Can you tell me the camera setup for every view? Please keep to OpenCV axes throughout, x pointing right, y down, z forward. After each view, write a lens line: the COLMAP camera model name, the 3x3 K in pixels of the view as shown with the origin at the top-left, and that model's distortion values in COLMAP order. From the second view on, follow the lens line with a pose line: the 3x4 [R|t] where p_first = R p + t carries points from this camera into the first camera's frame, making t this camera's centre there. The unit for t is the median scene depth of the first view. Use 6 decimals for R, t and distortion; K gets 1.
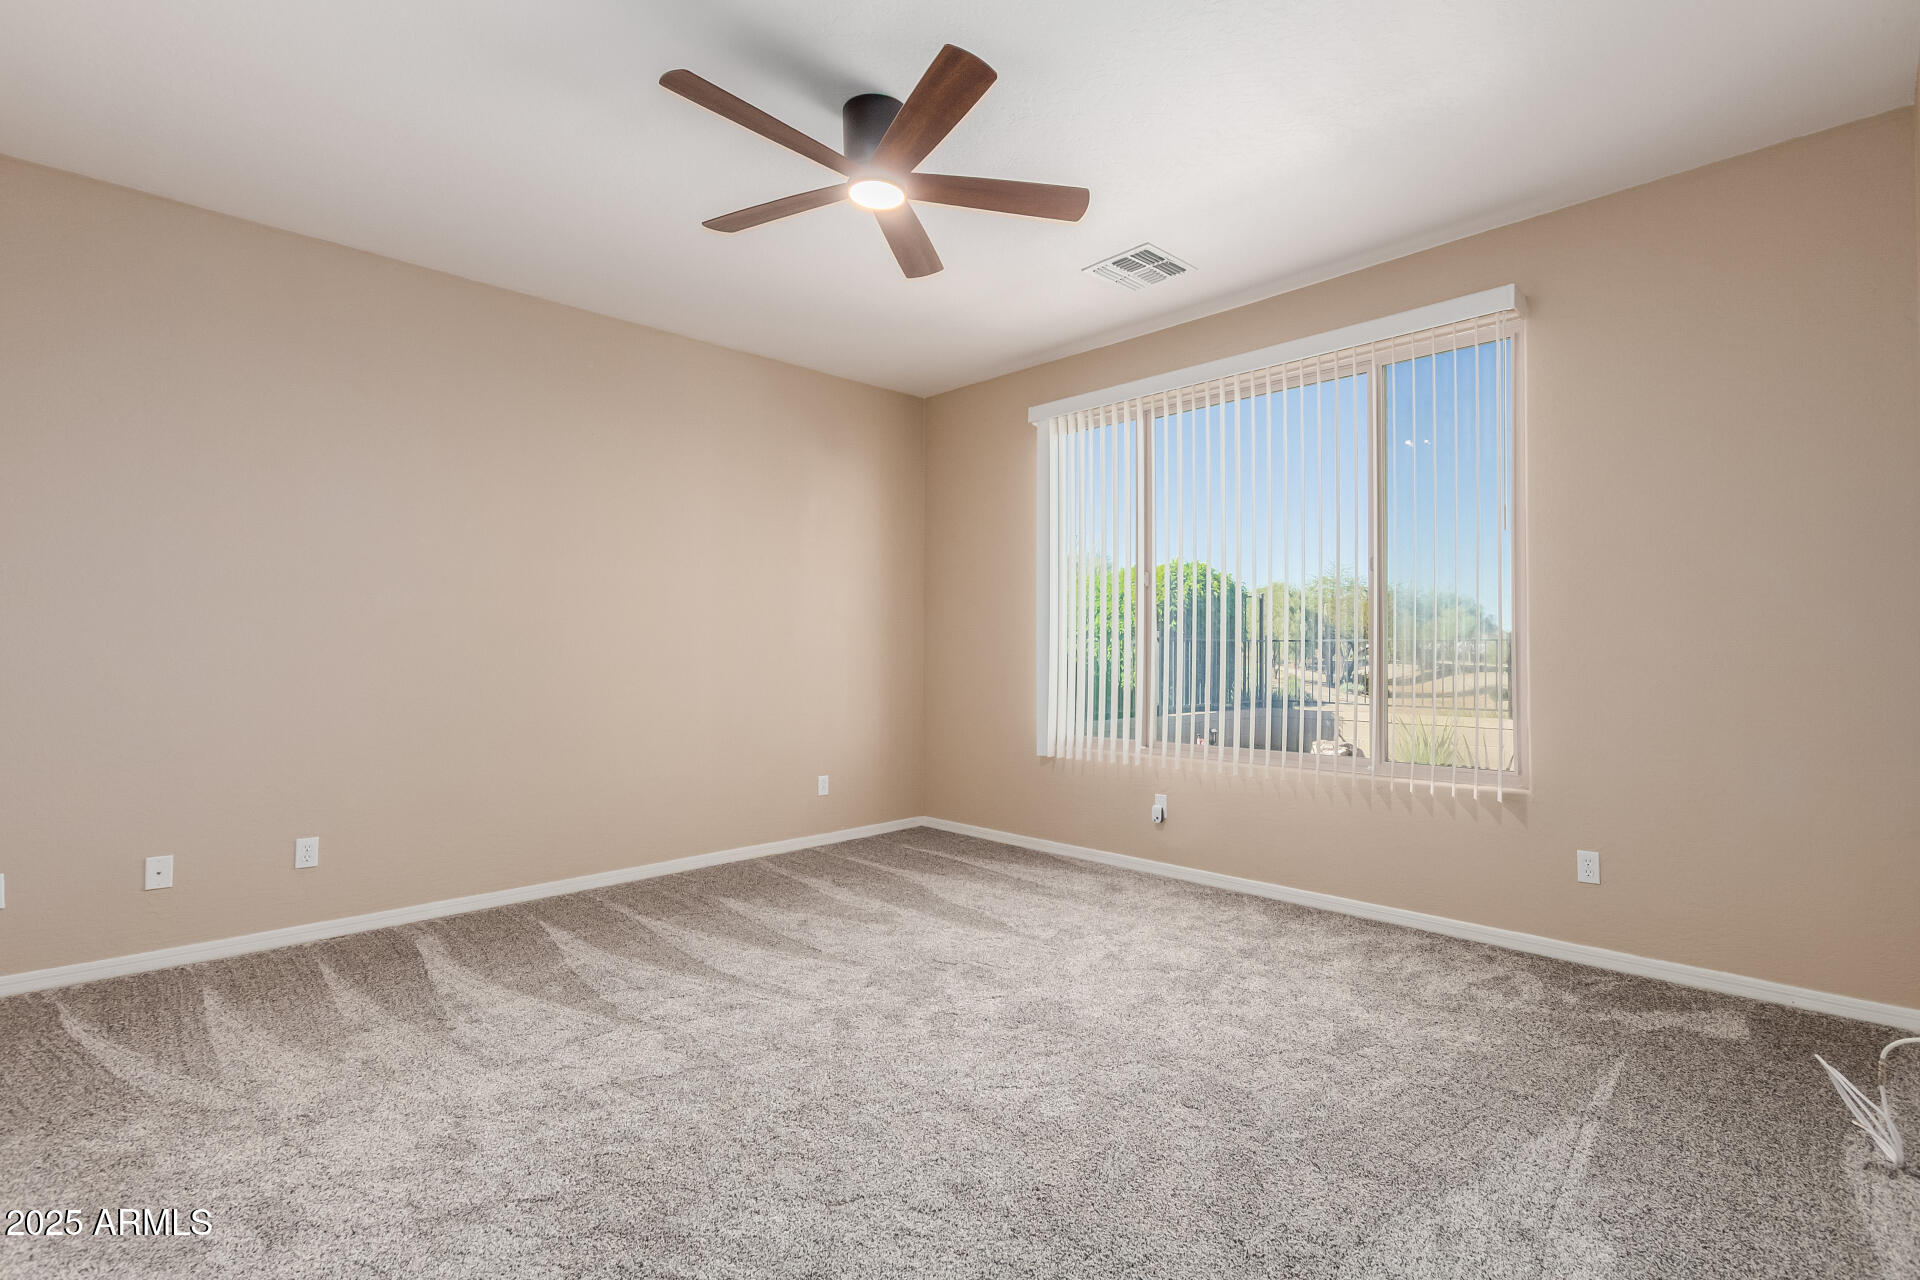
lens RADIAL K [[878.5, 0, 967.5], [0, 878.5, 642.5], [0, 0, 1]] dist [0.003433, -0.001703]
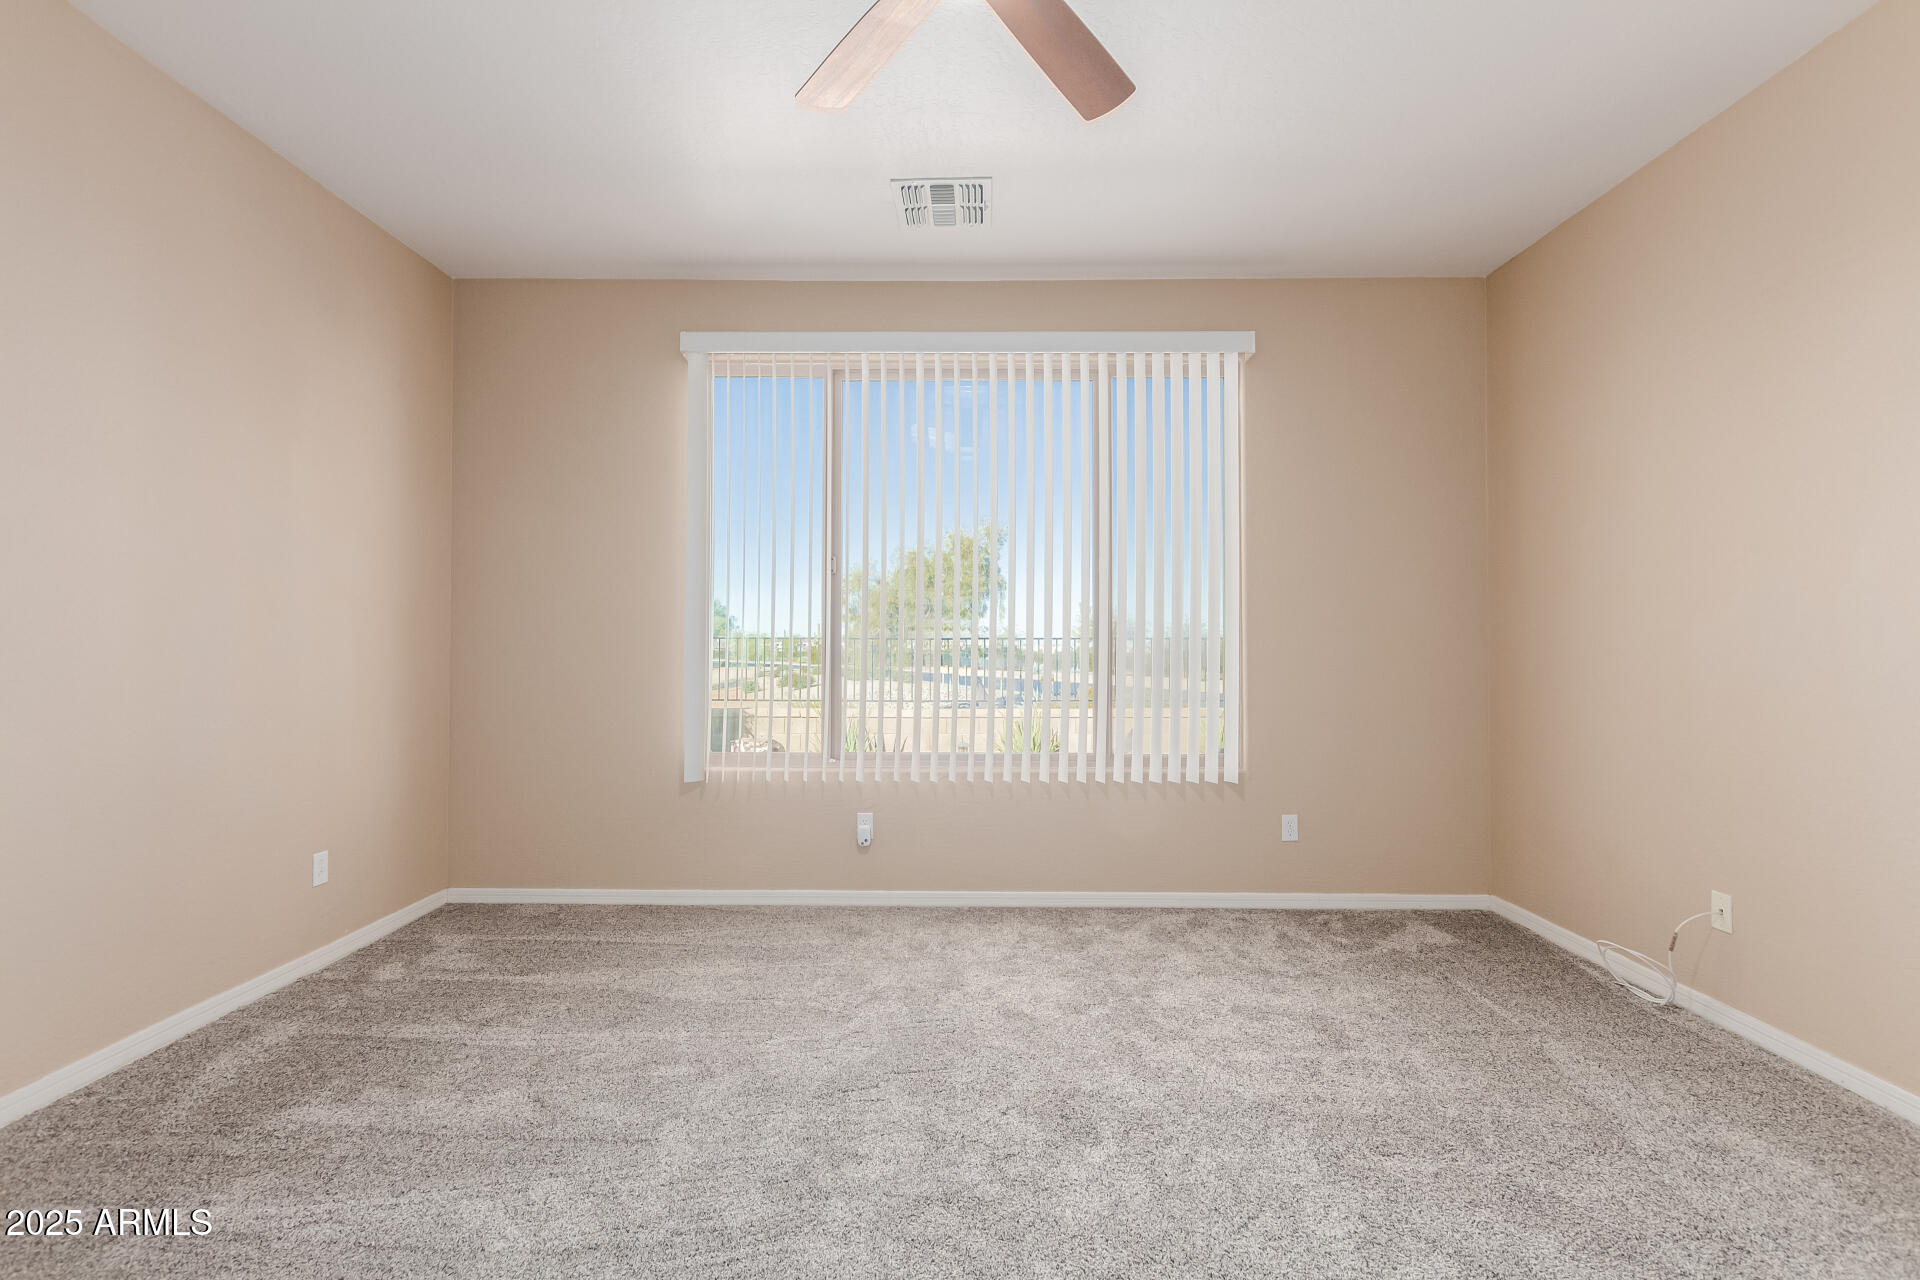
lens RADIAL K [[878.5, 0, 959.7], [0, 878.5, 644.6], [0, 0, 1]] dist [0.003433, -0.001703]
pose [[0.720776, 0.006370, 0.693139, -0.393390], [-0.009719, 0.999952, 0.000918, 0.005002], [-0.693100, -0.007398, 0.720804, 0.376631]]
